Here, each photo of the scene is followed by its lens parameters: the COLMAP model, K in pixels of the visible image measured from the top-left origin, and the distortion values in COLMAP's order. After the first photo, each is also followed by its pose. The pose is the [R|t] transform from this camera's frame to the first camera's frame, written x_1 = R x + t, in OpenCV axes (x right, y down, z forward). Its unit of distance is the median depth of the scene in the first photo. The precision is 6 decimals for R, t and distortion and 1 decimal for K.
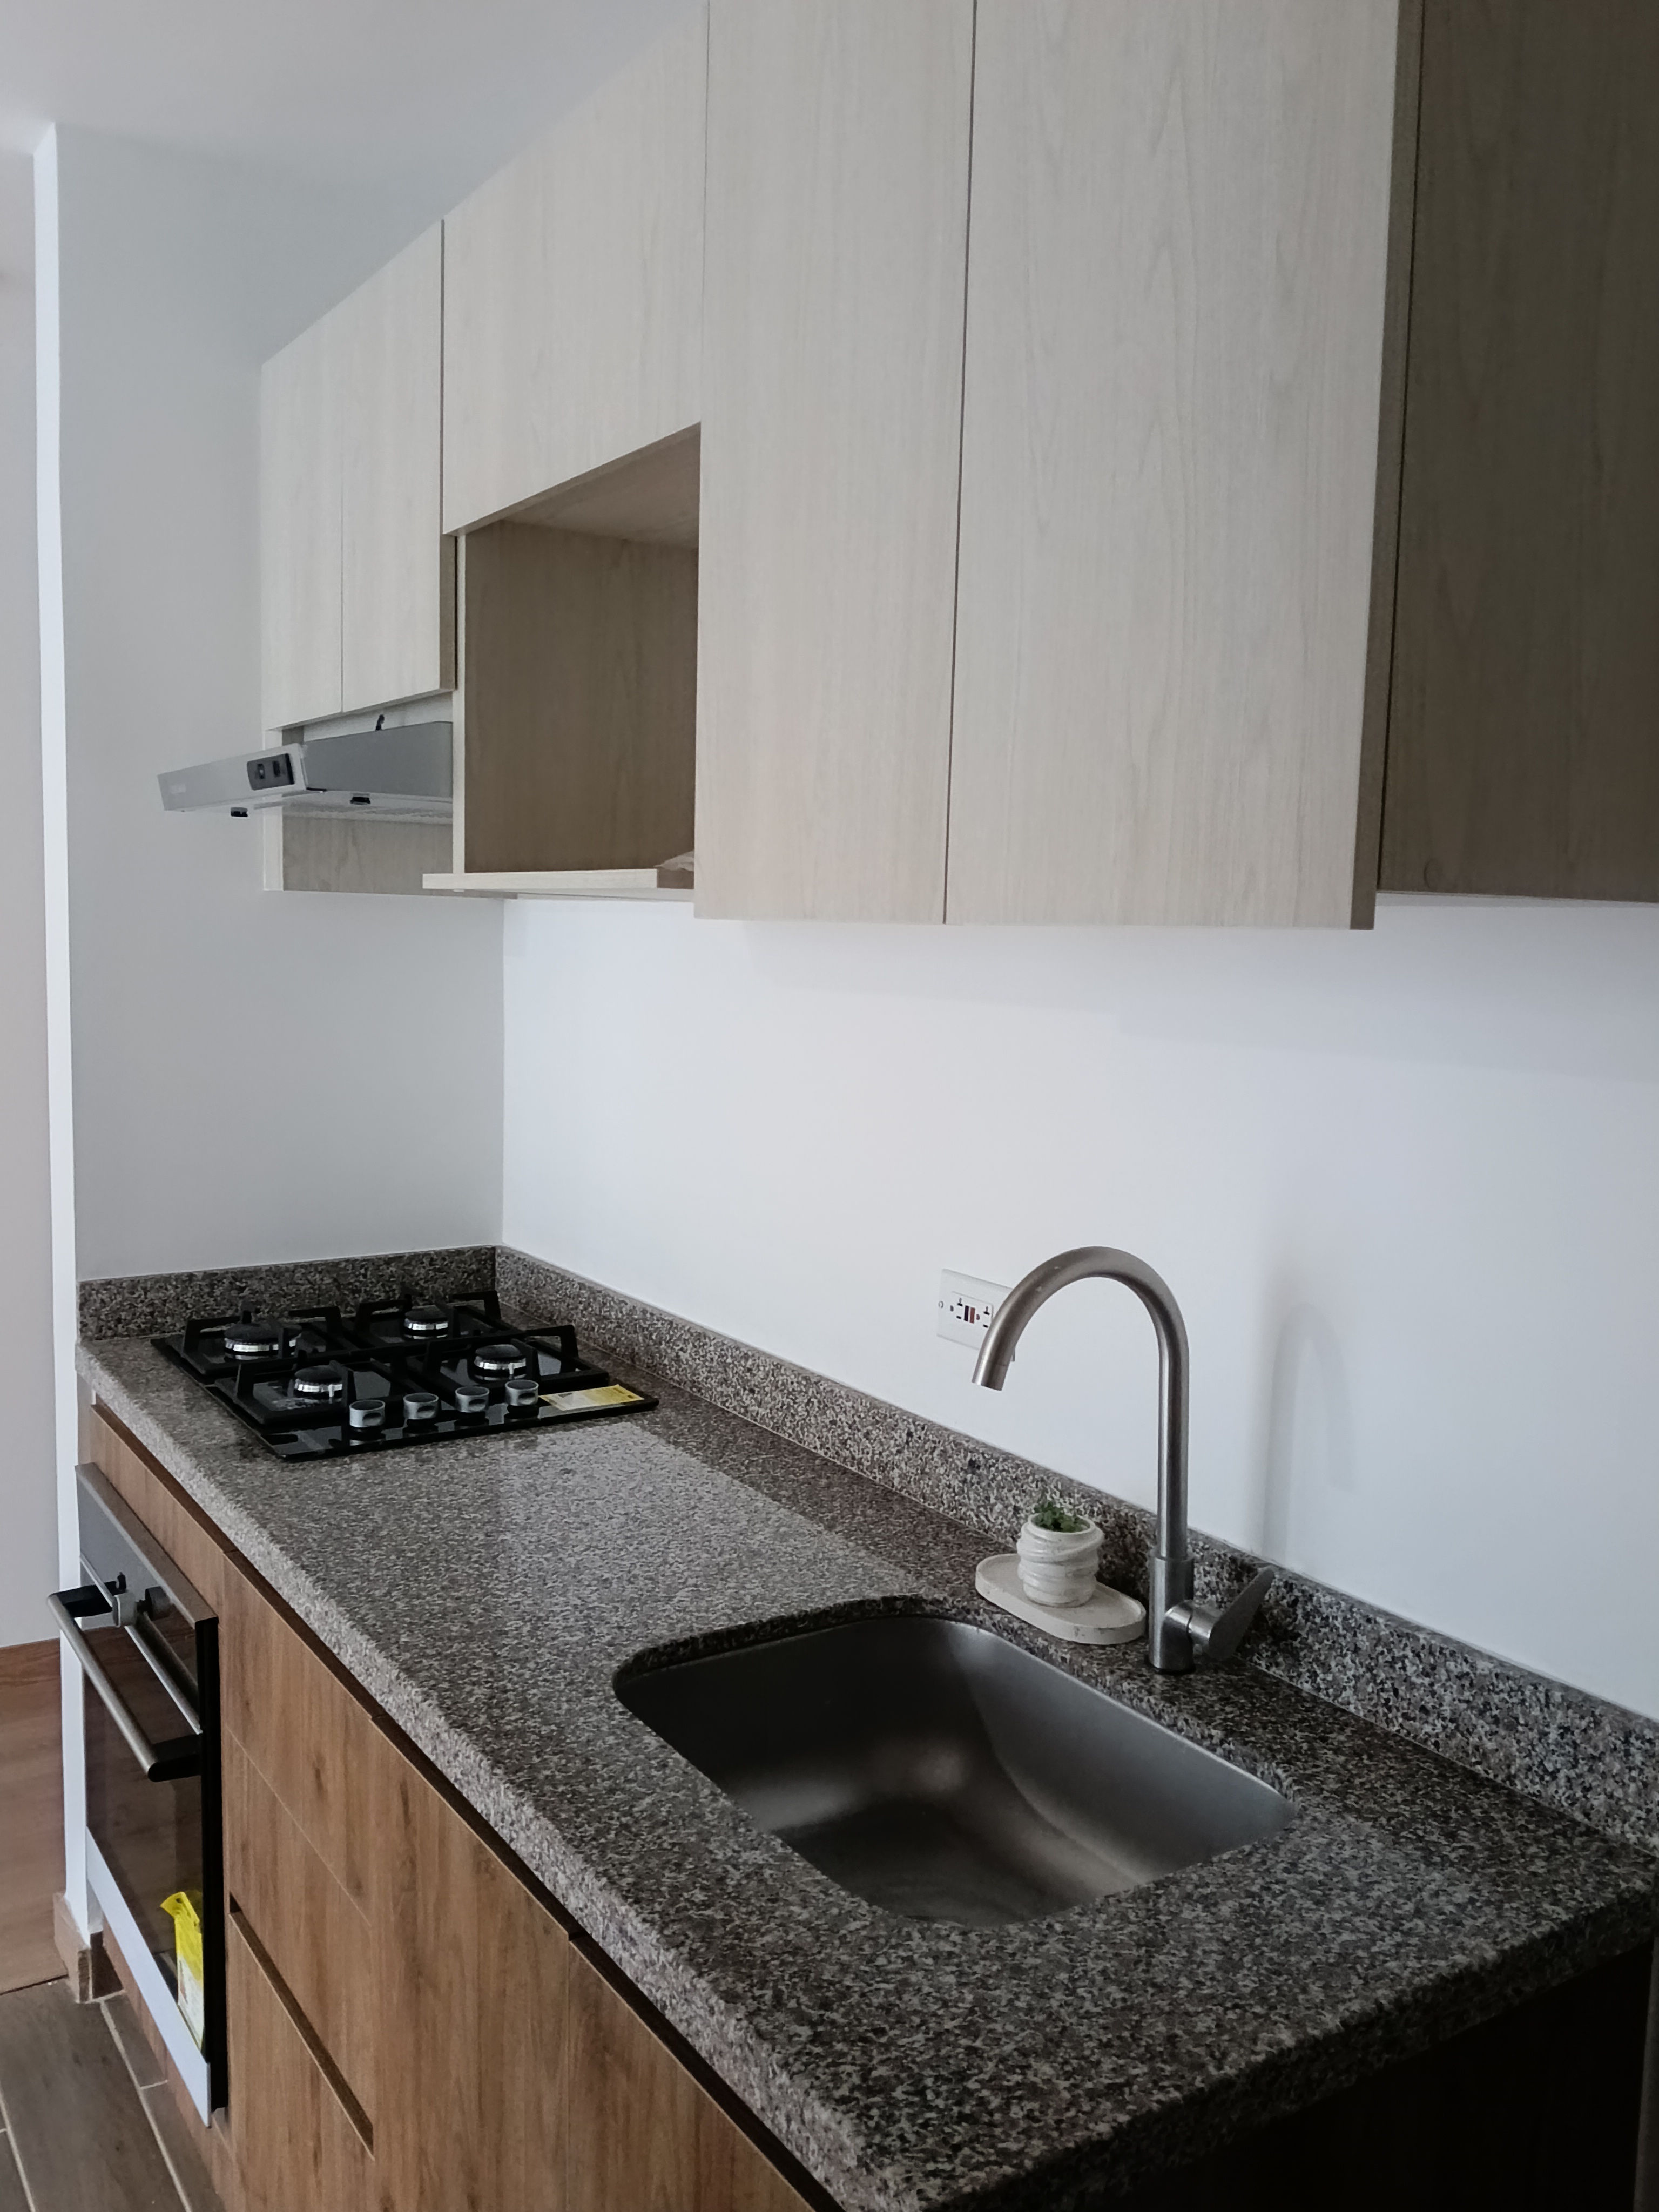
lens RADIAL K [[1777.8, 0, 895.4], [0, 1777.8, 1105.4], [0, 0, 1]] dist [-0.001293, -0.062915]
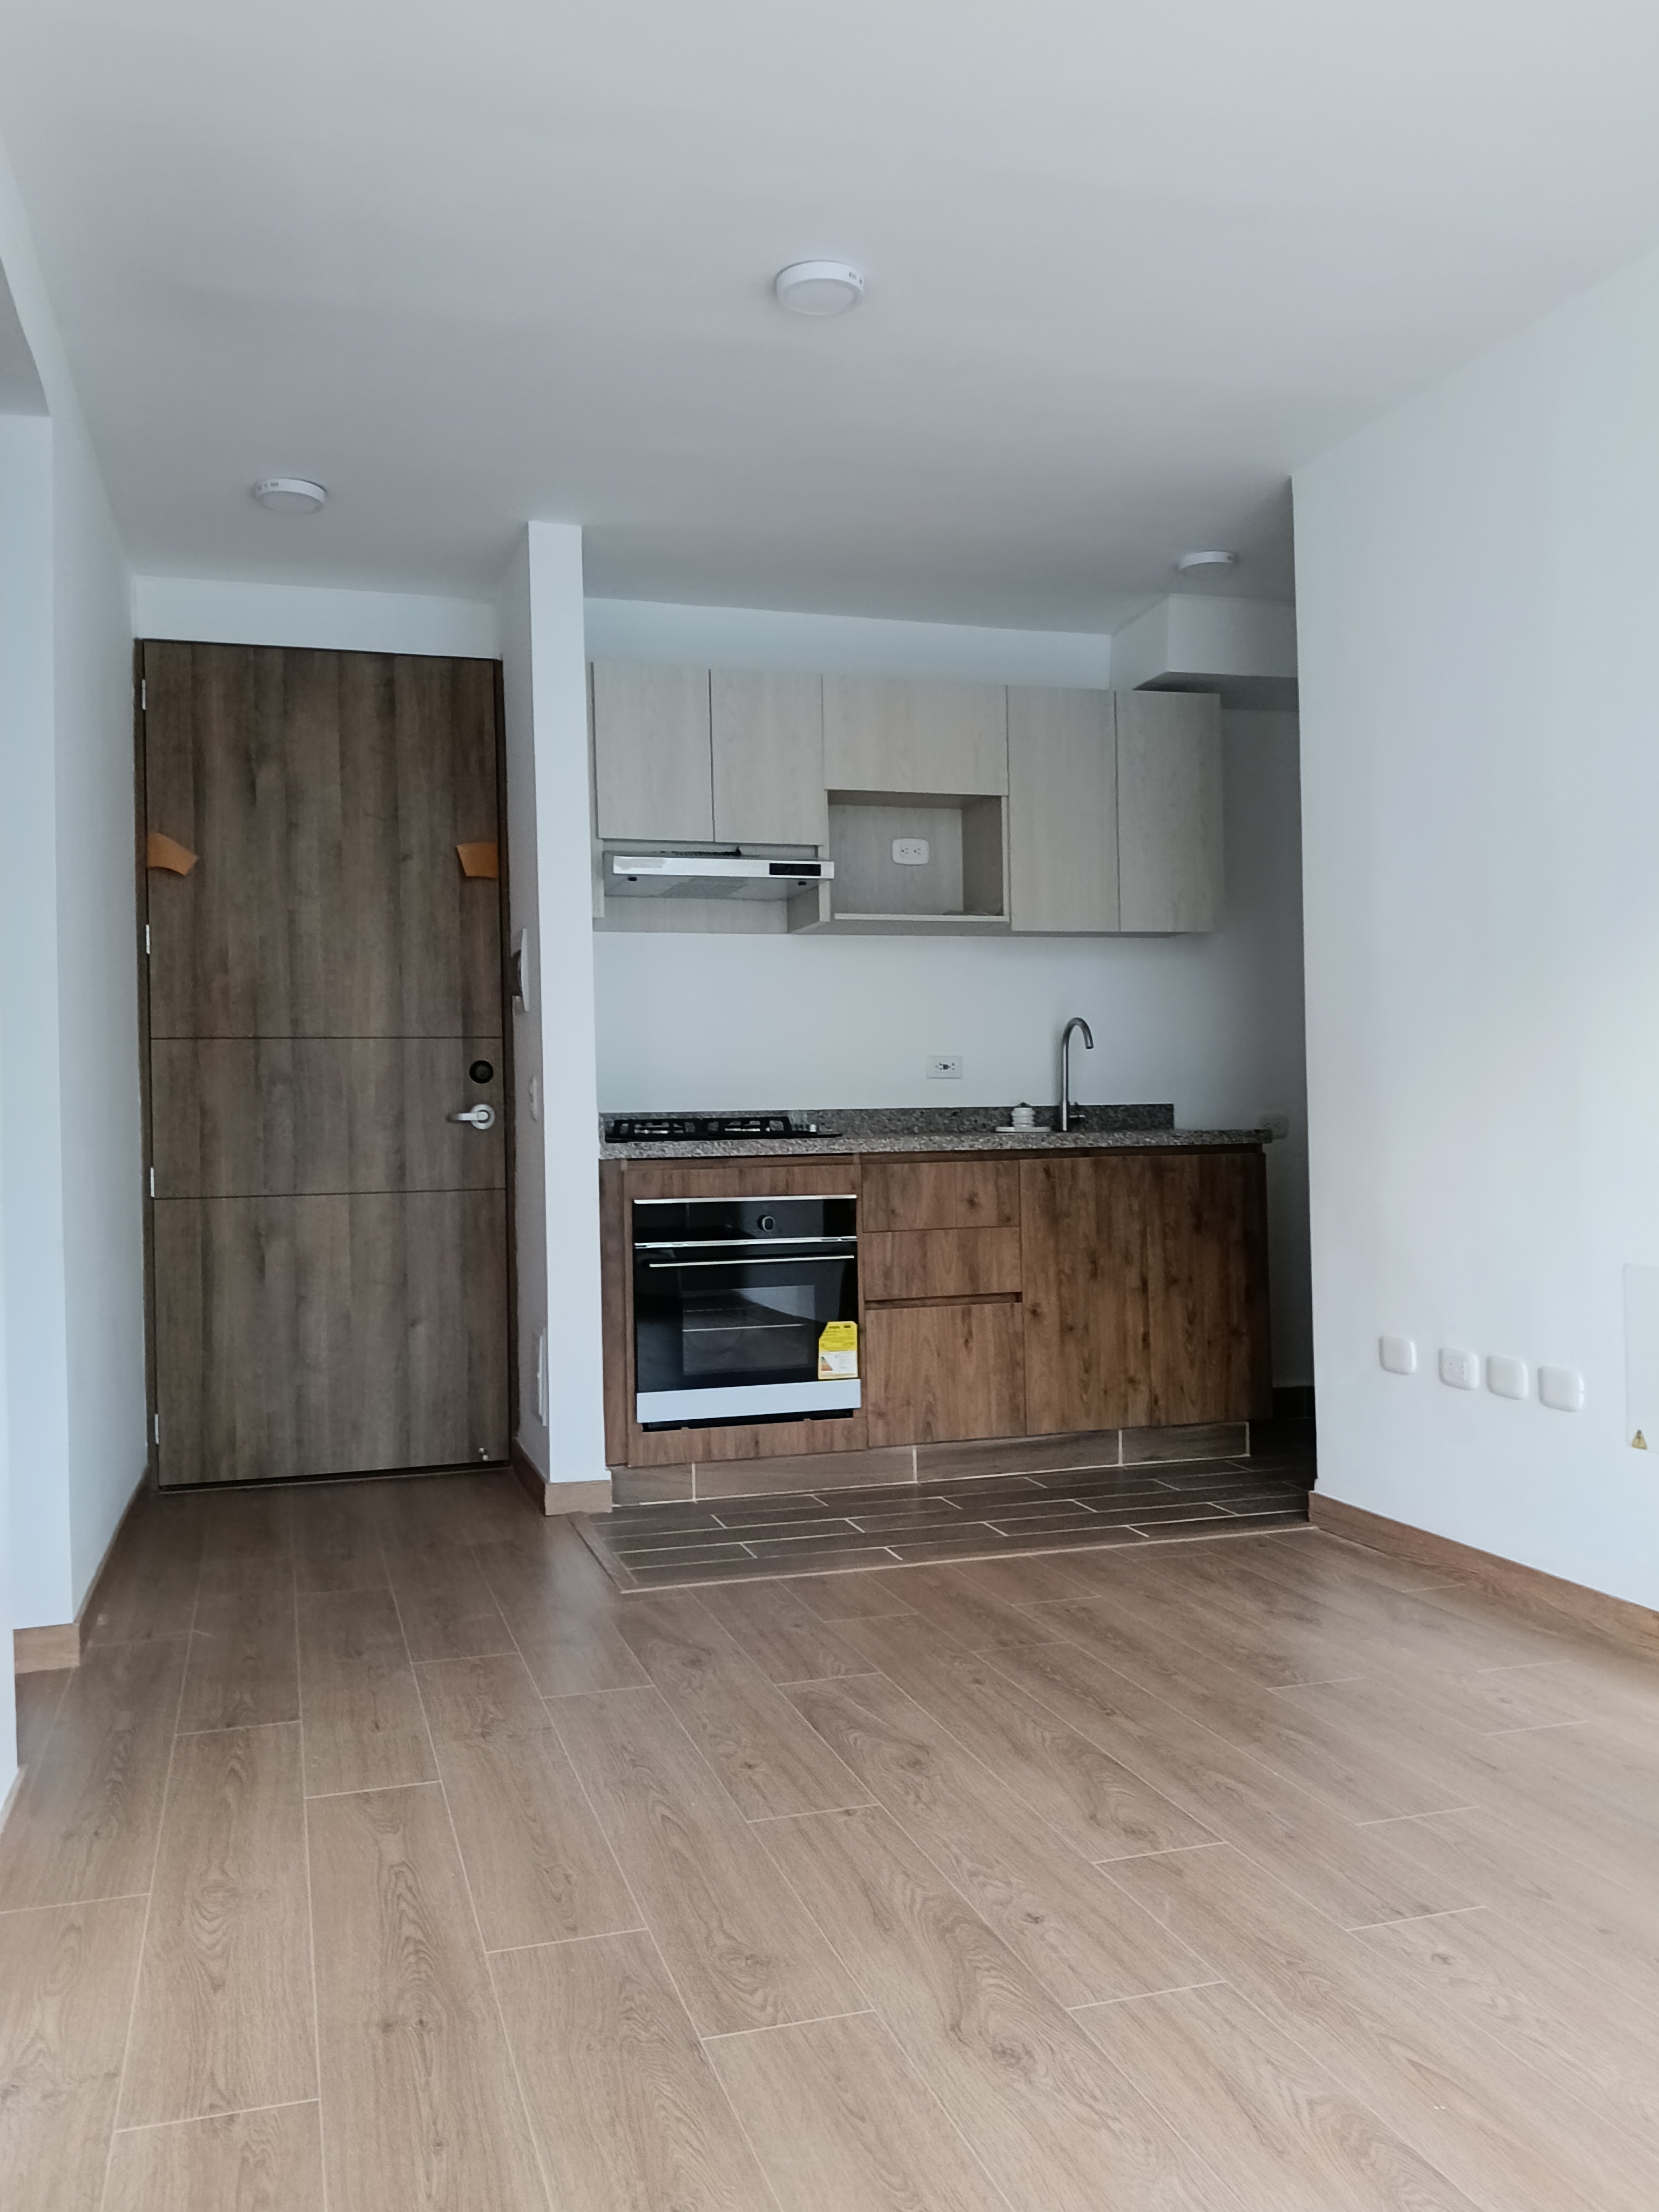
lens RADIAL K [[1809.3, 0, 829.5], [0, 1809.3, 1106.0], [0, 0, 1]] dist [0.115709, -0.266475]
pose [[0.317097, -0.030454, 0.947904, -2.906142], [0.119266, 0.992830, -0.008000, 0.177577], [-0.940864, 0.115590, 0.318455, 0.173253]]
